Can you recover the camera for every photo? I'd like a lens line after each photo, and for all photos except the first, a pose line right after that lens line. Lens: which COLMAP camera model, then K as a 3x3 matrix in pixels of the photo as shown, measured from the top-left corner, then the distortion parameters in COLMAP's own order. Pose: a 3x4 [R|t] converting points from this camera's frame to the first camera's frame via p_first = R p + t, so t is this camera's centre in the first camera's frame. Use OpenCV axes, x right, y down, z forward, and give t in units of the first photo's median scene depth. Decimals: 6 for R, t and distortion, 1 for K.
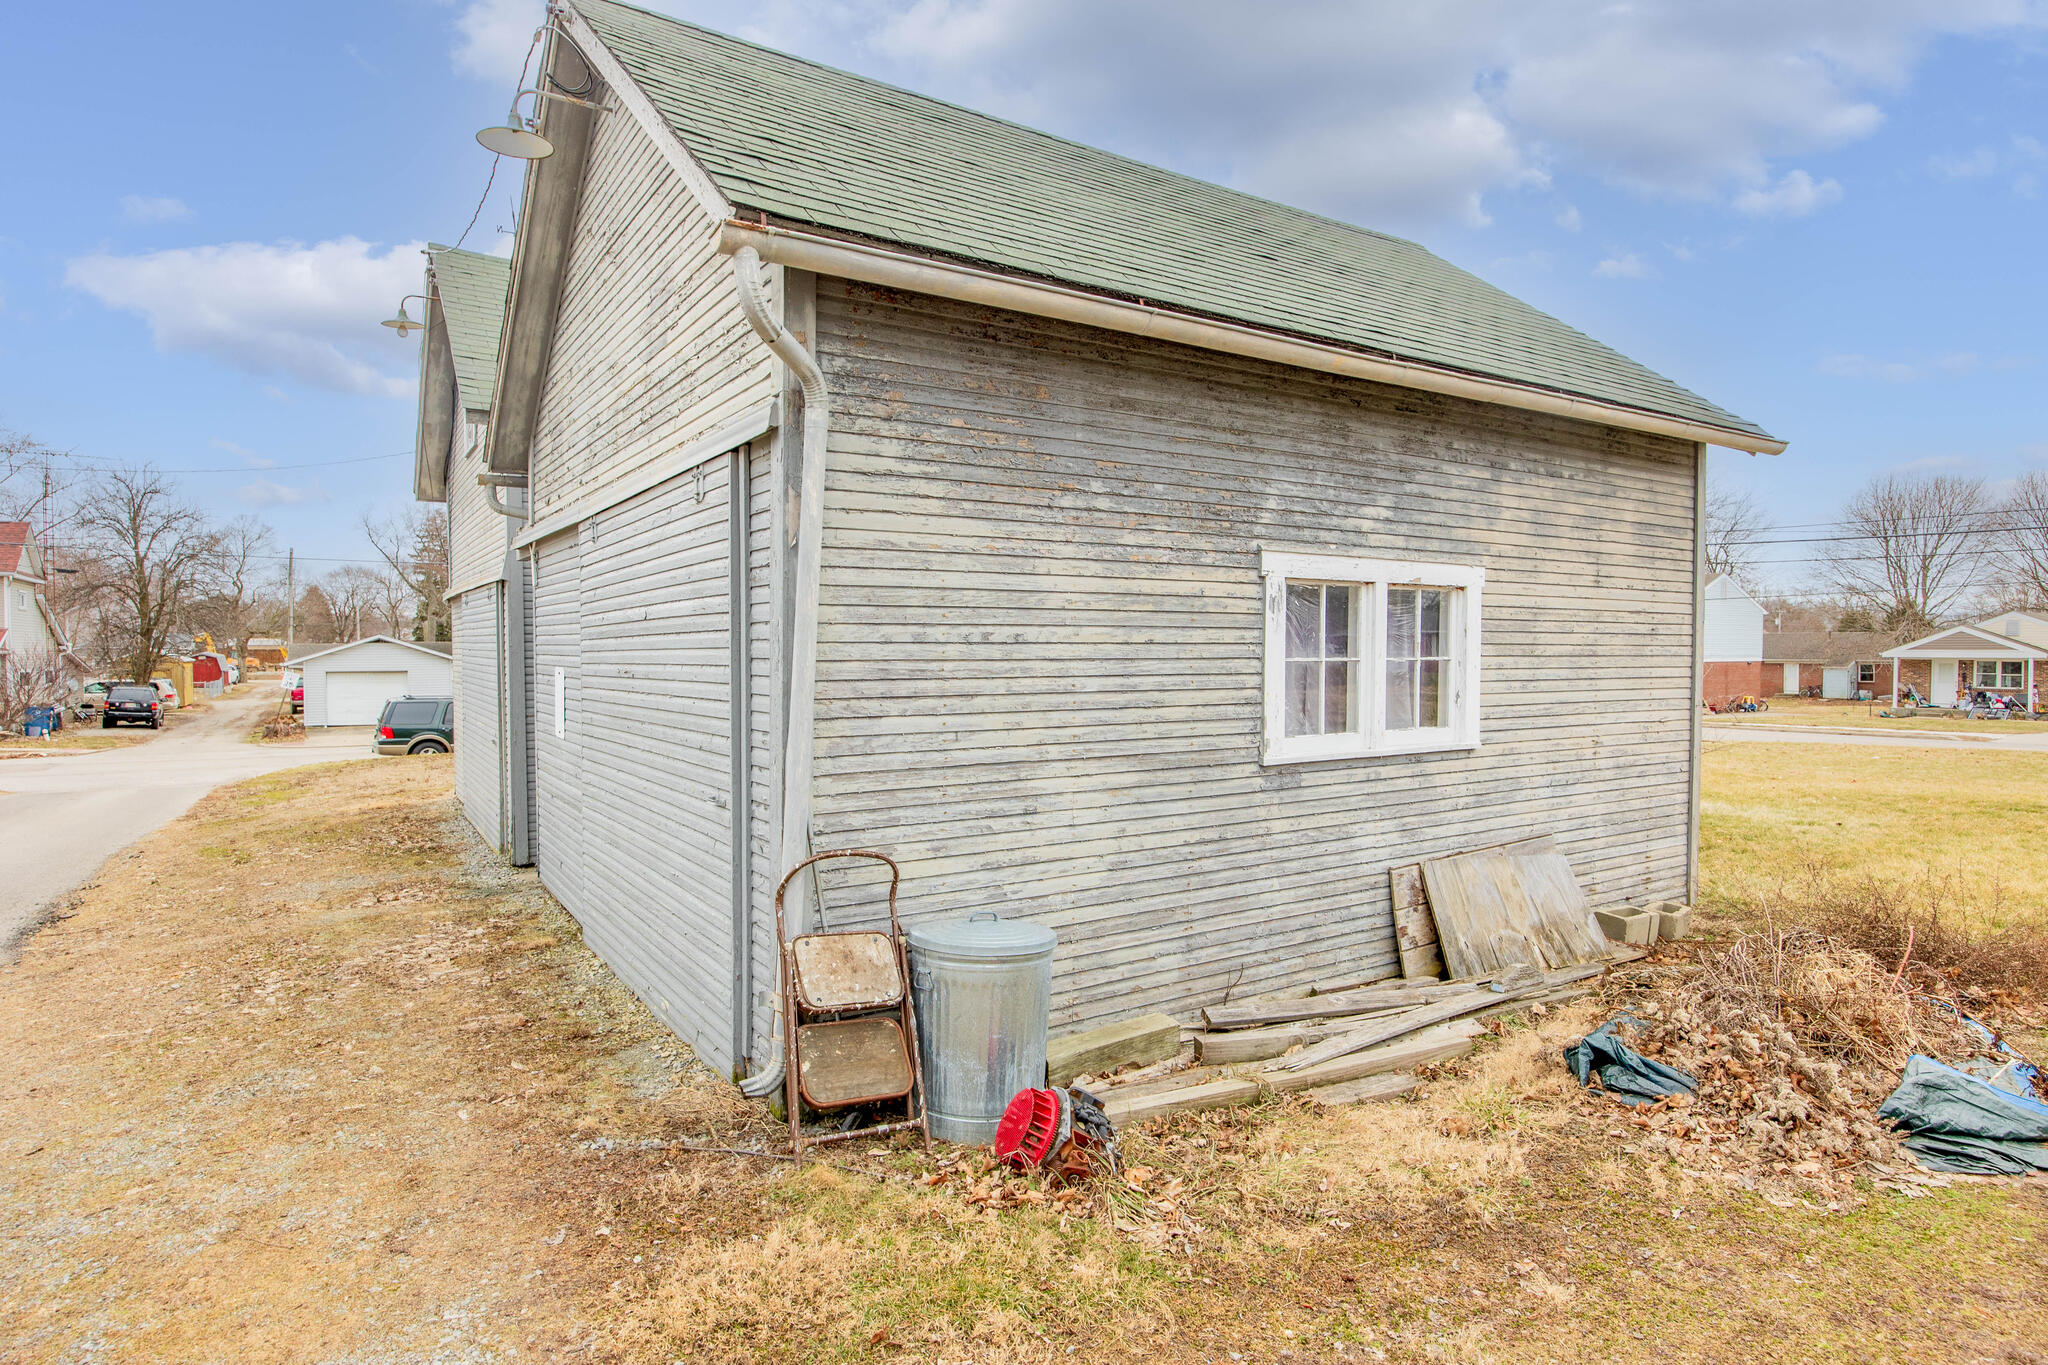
lens RADIAL K [[1113.1, 0, 1024.0], [0, 1113.1, 682.5], [0, 0, 1]] dist [-0.001477, 0.000123]
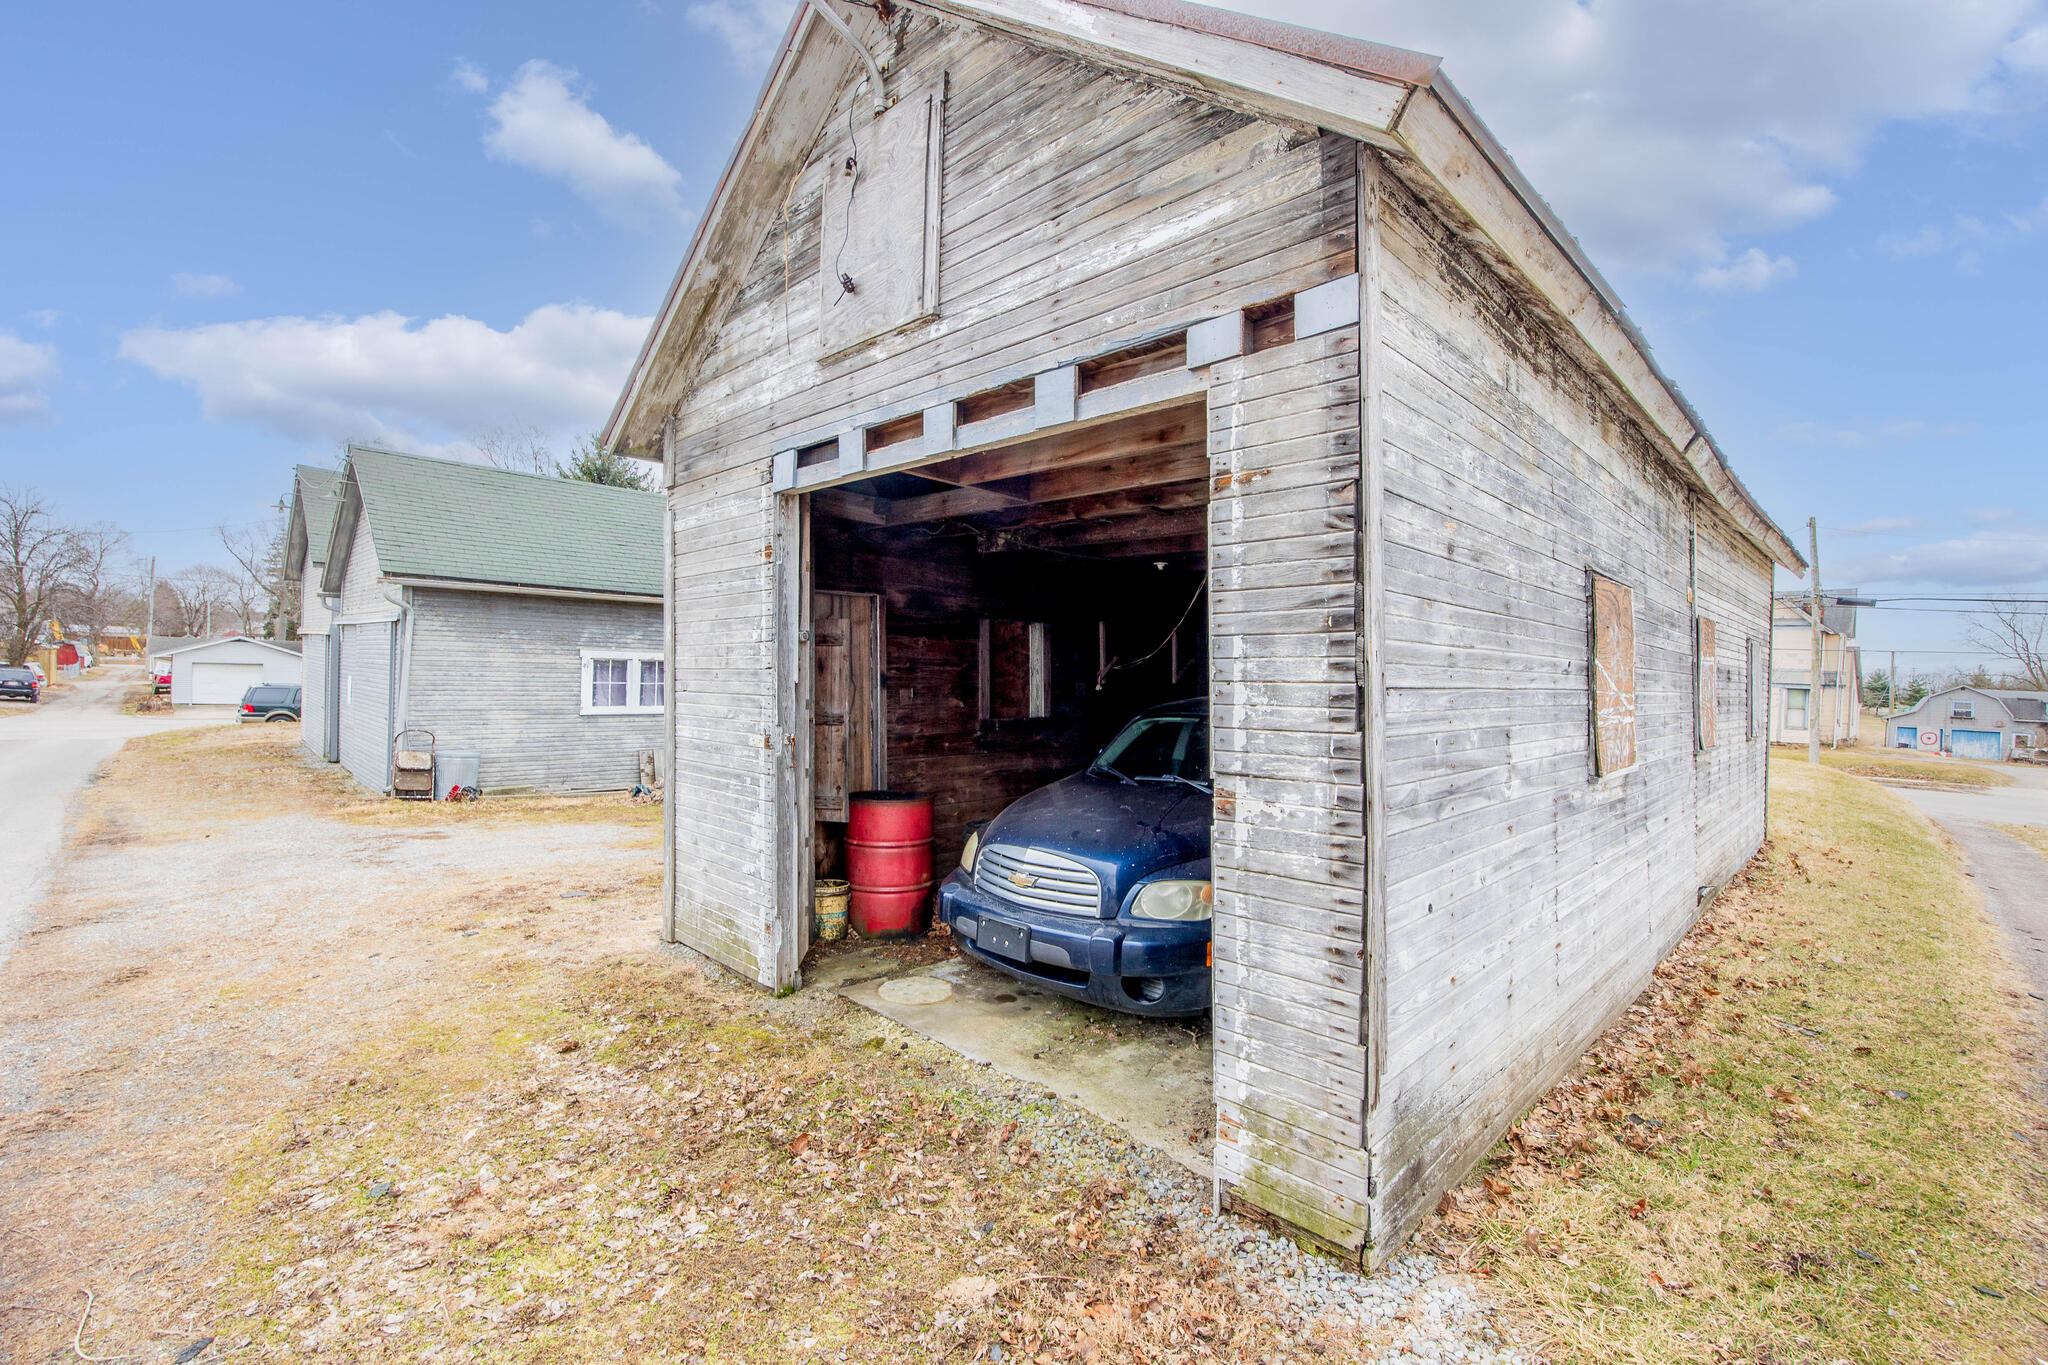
lens RADIAL K [[912.2, 0, 1024.0], [0, 912.2, 682.5], [0, 0, 1]] dist [-0.001534, -0.000361]
pose [[0.980331, 0.031424, 0.194844, 0.177169], [-0.029942, 0.999496, -0.010545, -0.005753], [-0.195077, 0.004504, 0.980778, -0.345893]]
